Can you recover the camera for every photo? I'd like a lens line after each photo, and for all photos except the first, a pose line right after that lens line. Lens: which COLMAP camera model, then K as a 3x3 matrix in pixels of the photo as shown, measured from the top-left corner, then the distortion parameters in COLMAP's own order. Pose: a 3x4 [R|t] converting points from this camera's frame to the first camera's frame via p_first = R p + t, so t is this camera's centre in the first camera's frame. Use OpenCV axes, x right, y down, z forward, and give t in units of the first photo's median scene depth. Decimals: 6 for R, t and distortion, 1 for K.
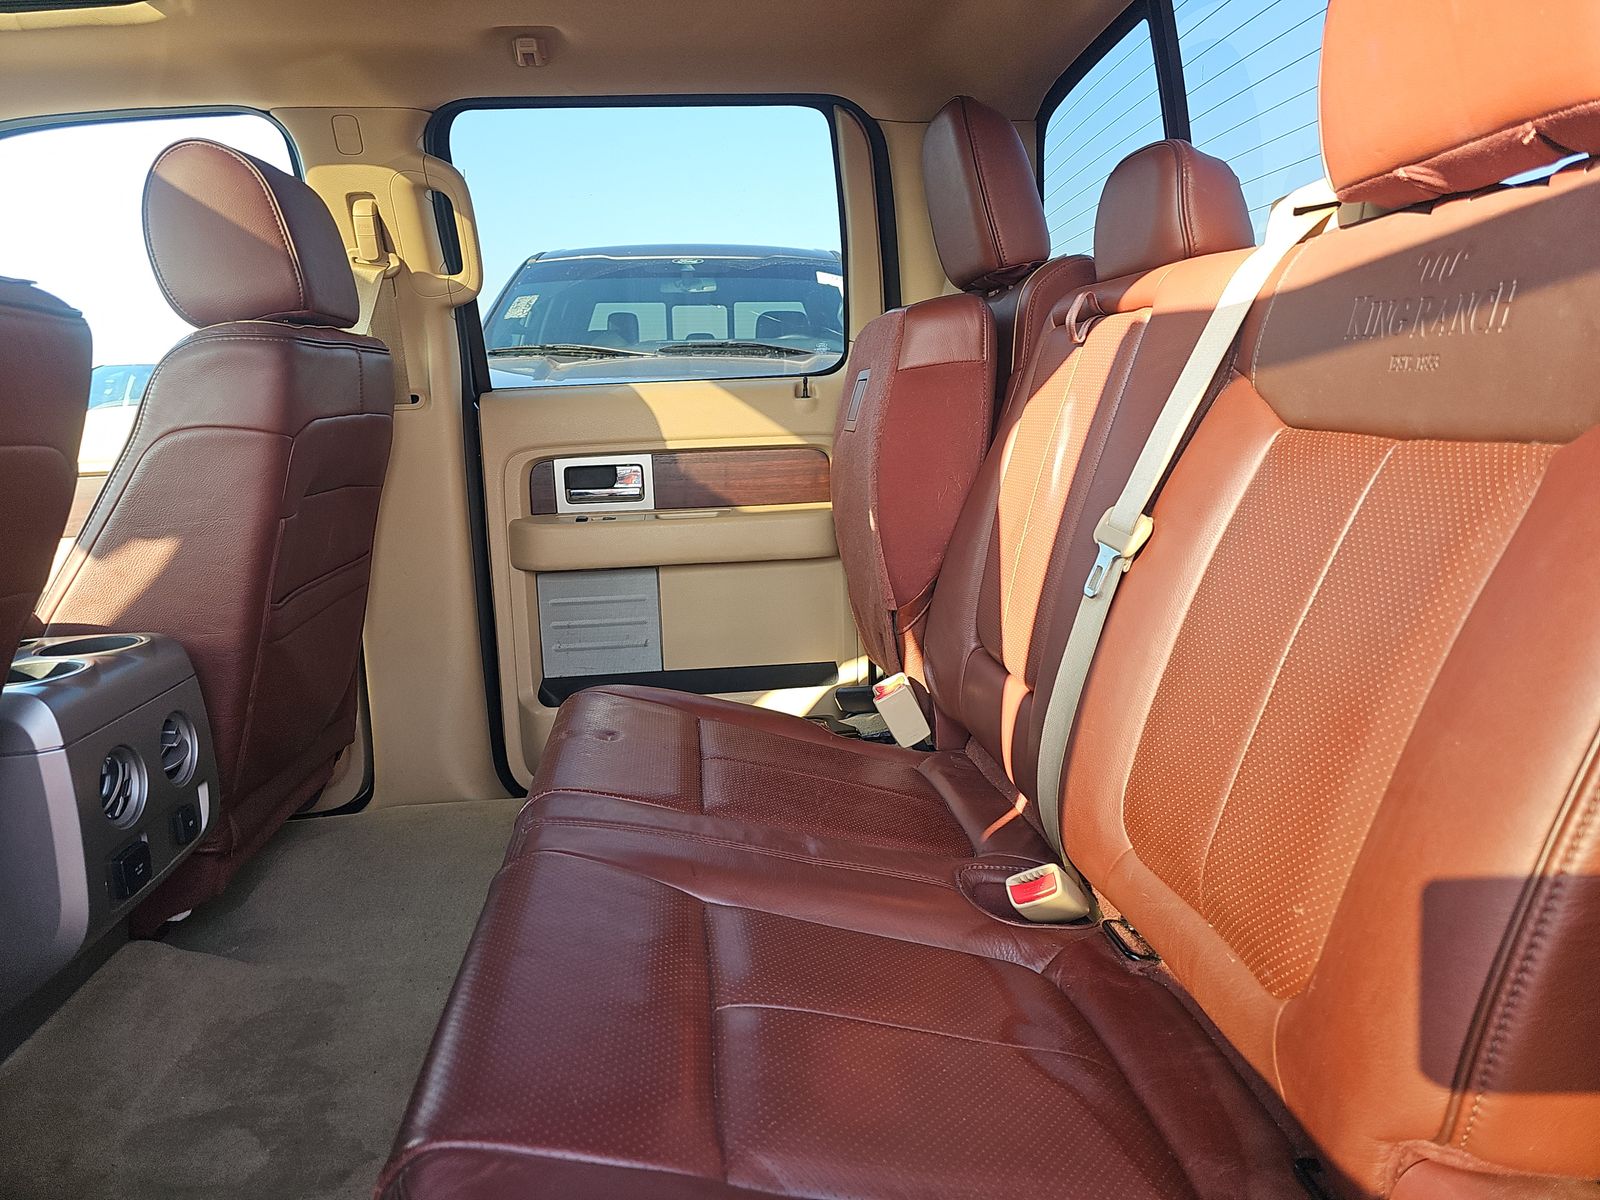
lens RADIAL K [[1065.3, 0, 800.0], [0, 1065.3, 600.0], [0, 0, 1]] dist [0.008231, -0.002702]
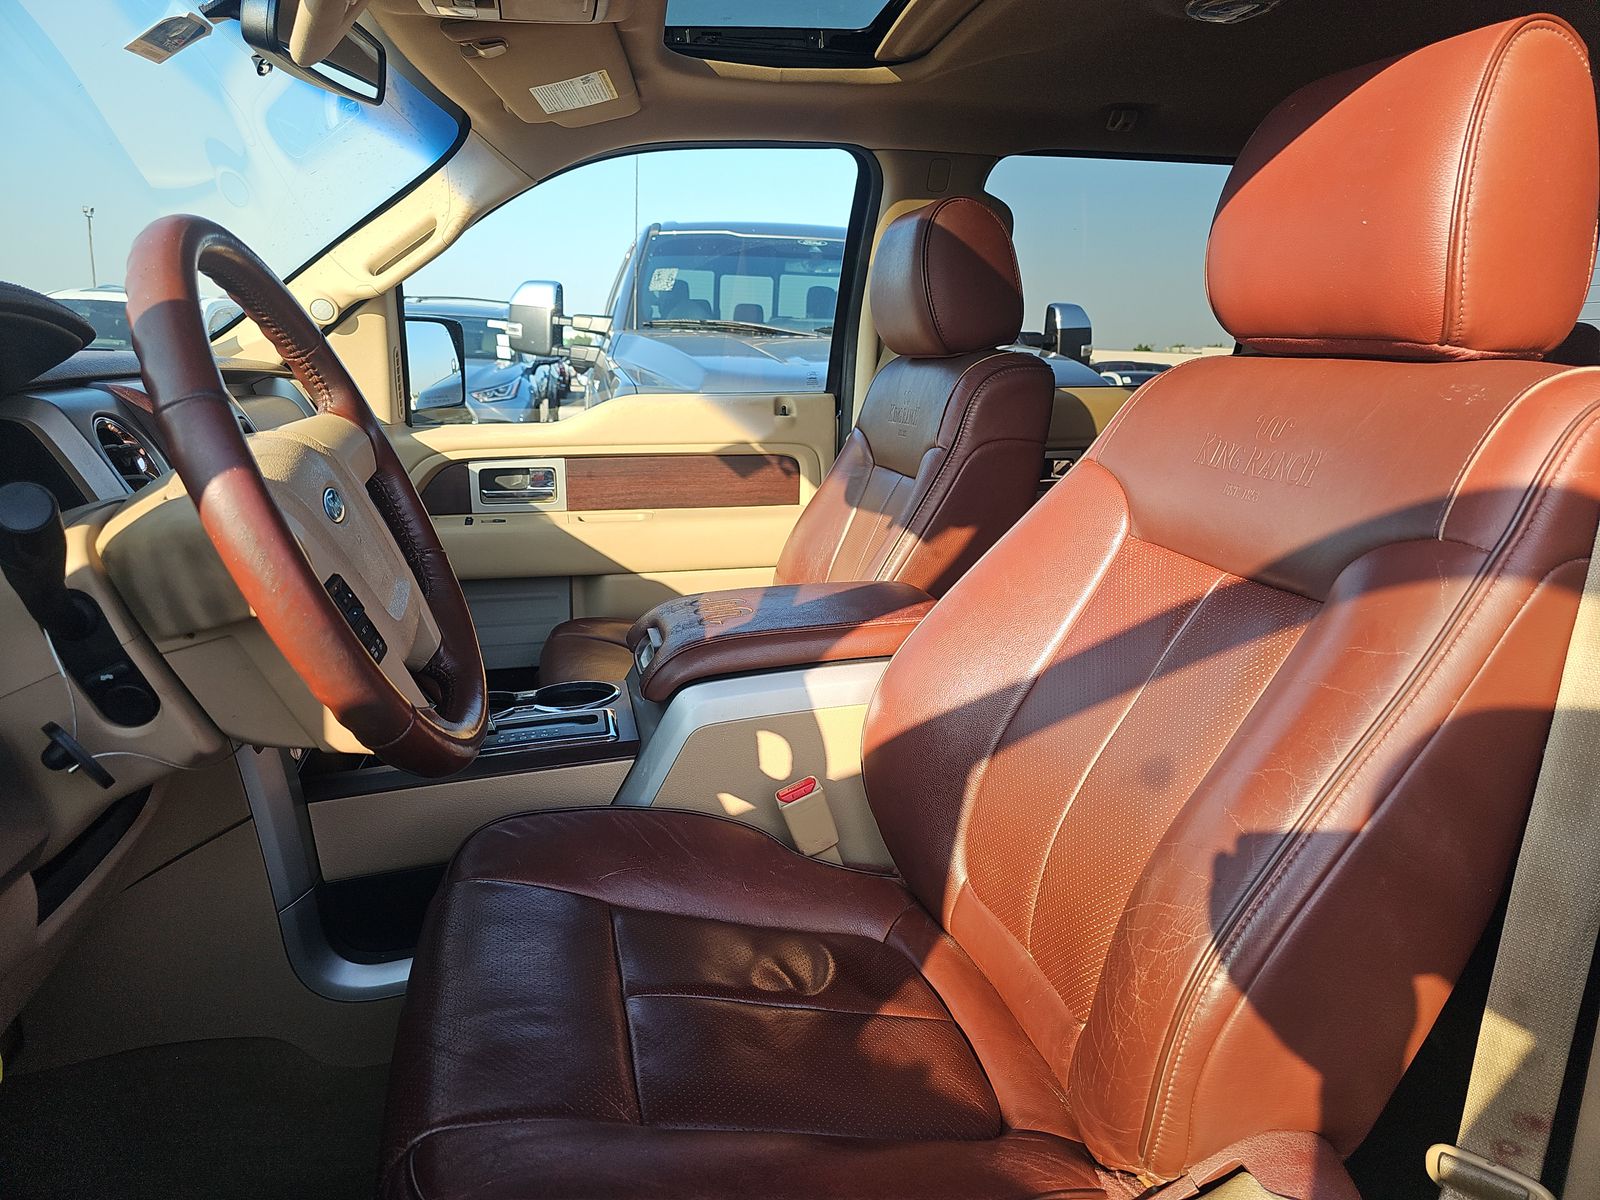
lens RADIAL K [[1065.3, 0, 800.0], [0, 1065.3, 600.0], [0, 0, 1]] dist [0.008231, -0.002702]
pose [[0.992714, 0.021598, 0.118545, -0.572636], [-0.025781, 0.999094, 0.033862, -0.006053], [-0.117706, -0.036671, 0.992371, -0.121794]]
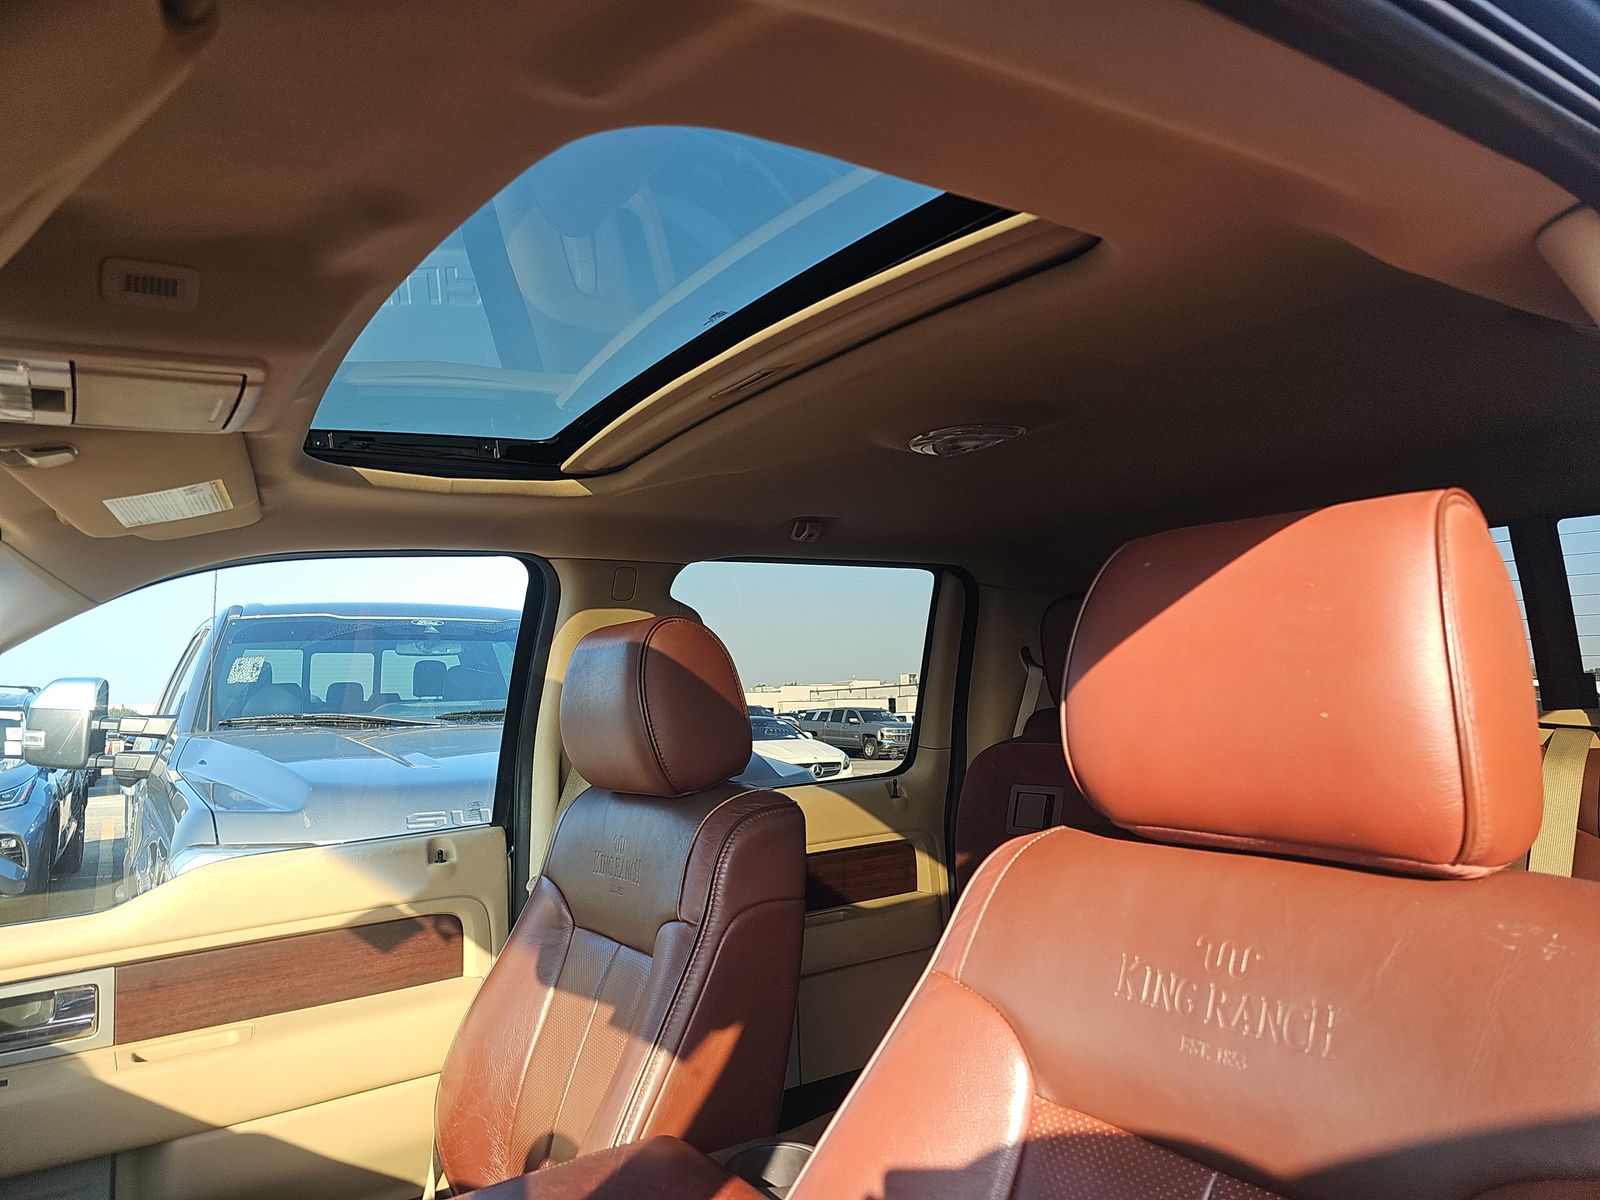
lens RADIAL K [[1048.1, 0, 793.4], [0, 1048.1, 589.7], [0, 0, 1]] dist [0.079133, -0.074484]
pose [[0.889748, 0.043657, 0.454360, -0.610052], [0.097119, 0.954516, -0.281898, -0.096063], [-0.446001, 0.294945, 0.845039, 0.038336]]
